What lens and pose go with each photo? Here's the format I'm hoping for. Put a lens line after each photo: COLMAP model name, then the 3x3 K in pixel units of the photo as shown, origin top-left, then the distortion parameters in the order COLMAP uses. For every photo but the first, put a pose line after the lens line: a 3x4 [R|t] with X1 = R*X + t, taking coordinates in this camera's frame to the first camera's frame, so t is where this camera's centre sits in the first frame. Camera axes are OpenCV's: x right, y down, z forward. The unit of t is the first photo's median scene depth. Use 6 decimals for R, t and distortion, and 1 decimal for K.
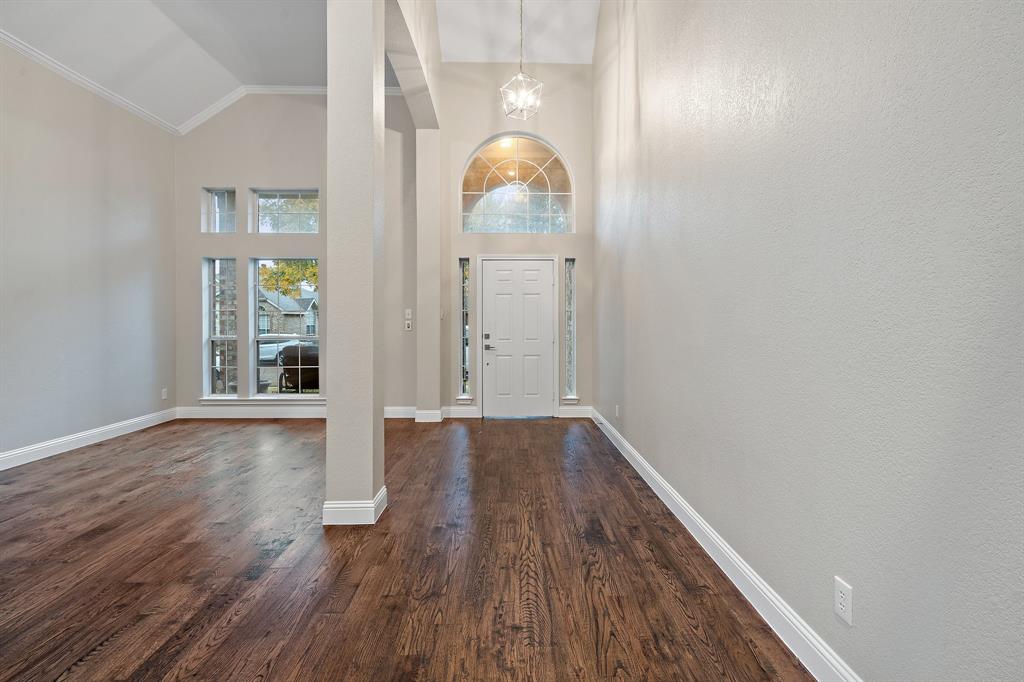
lens RADIAL K [[491.1, 0, 515.4], [0, 491.1, 321.2], [0, 0, 1]] dist [-0.000235, 0.000953]
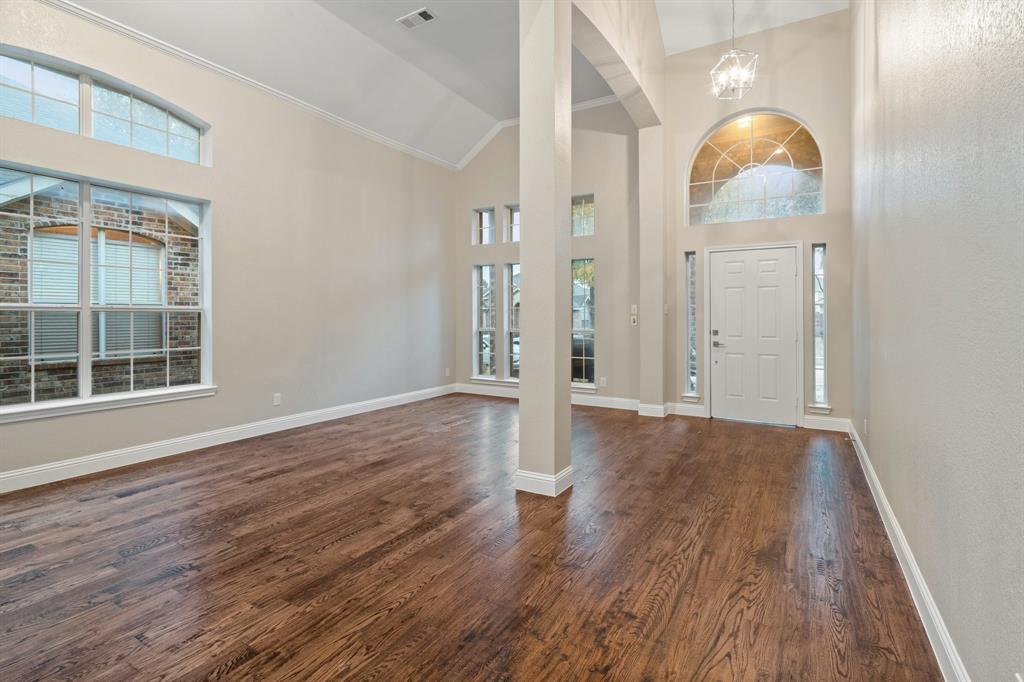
lens RADIAL K [[485.5, 0, 514.2], [0, 485.5, 313.5], [0, 0, 1]] dist [0.000648, 0.000567]
pose [[0.848938, -0.002234, -0.528488, 0.218607], [-0.000904, 0.999983, -0.005680, 0.000031], [0.528492, 0.005299, 0.848922, 0.005332]]
